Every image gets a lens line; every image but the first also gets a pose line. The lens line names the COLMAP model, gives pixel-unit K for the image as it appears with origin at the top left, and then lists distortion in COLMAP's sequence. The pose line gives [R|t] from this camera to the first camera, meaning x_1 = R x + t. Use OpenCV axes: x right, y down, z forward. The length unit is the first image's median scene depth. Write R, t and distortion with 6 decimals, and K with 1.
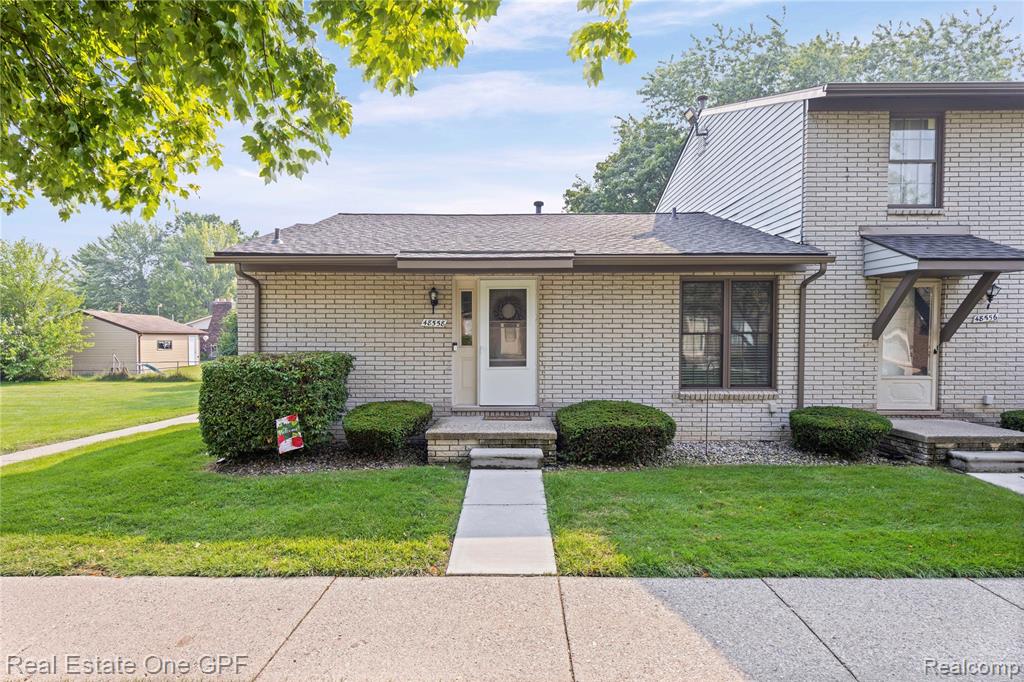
lens RADIAL K [[574.5, 0, 512.0], [0, 574.5, 341.0], [0, 0, 1]] dist [0.001103, -0.000618]
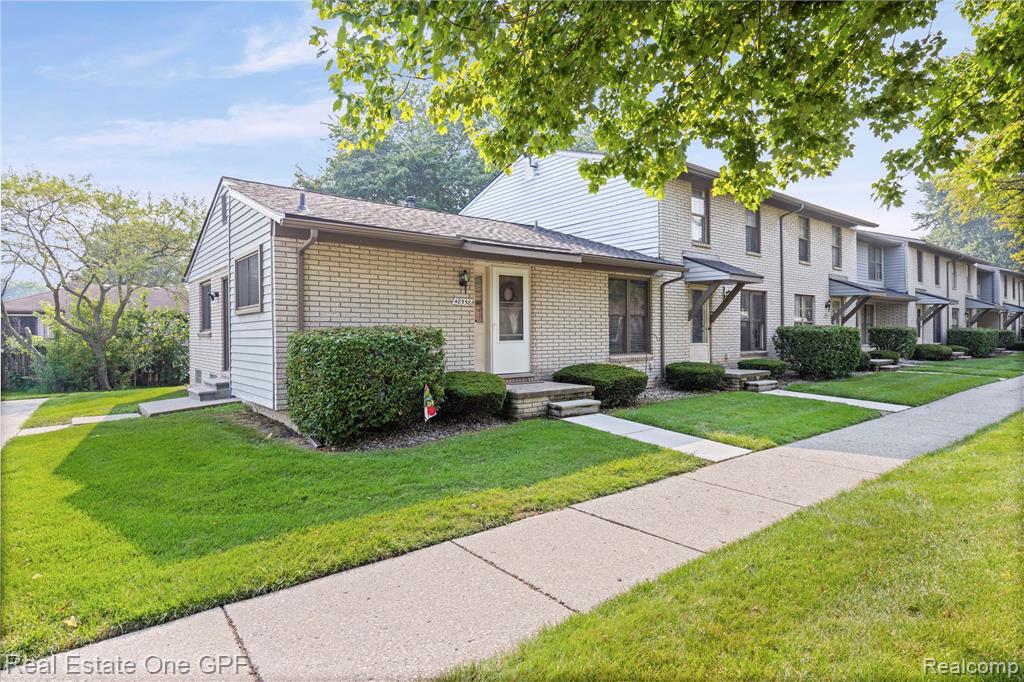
lens RADIAL K [[552.5, 0, 516.6], [0, 552.5, 329.2], [0, 0, 1]] dist [-0.000624, 0.000329]
pose [[0.766843, 0.001459, 0.641833, -0.738291], [0.010637, 0.999831, -0.014982, 0.038476], [-0.641747, 0.018316, 0.766698, 0.114606]]
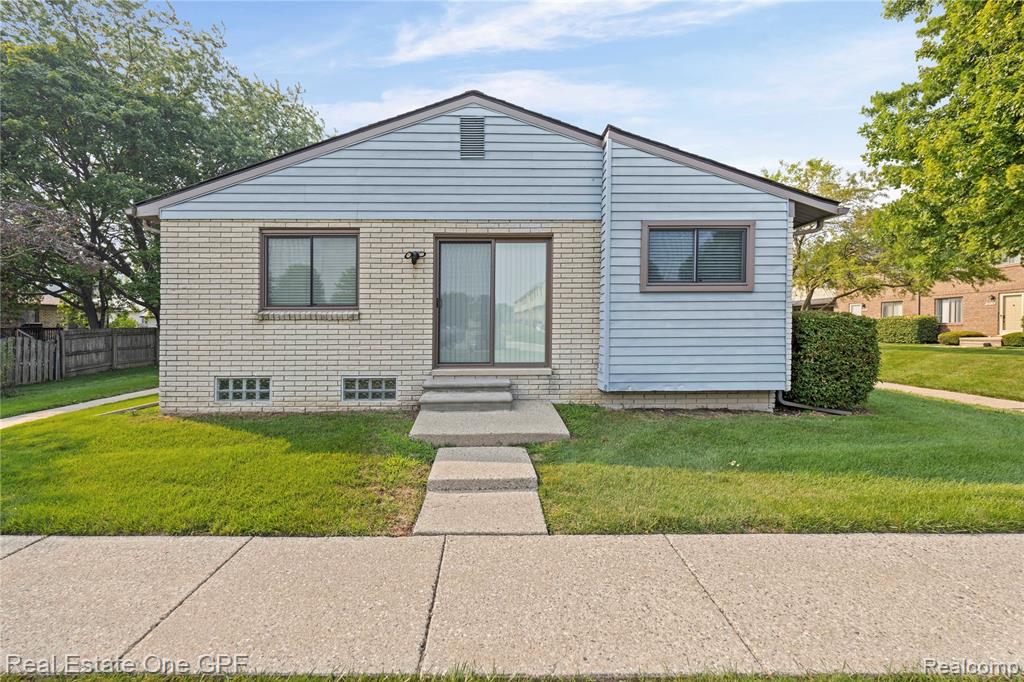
lens RADIAL K [[421.0, 0, 512.5], [0, 421.0, 326.5], [0, 0, 1]] dist [0.009779, -0.007797]
pose [[-0.027969, 0.003593, 0.999602, -1.119141], [0.010180, 0.999943, -0.003309, 0.044328], [-0.999557, 0.010083, -0.028004, 1.455083]]
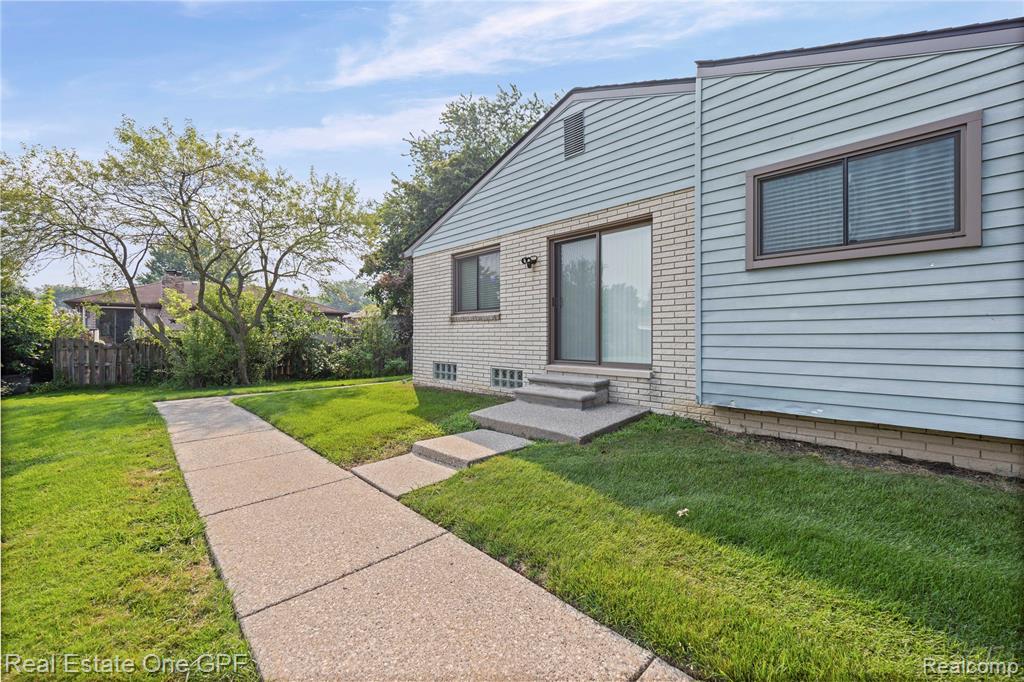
lens RADIAL K [[421.0, 0, 512.5], [0, 421.0, 326.5], [0, 0, 1]] dist [0.009779, -0.007797]
pose [[0.711923, 0.017350, 0.702043, -0.984717], [0.003774, 0.999586, -0.028531, 0.065127], [-0.702248, 0.022961, 0.711563, 1.091790]]
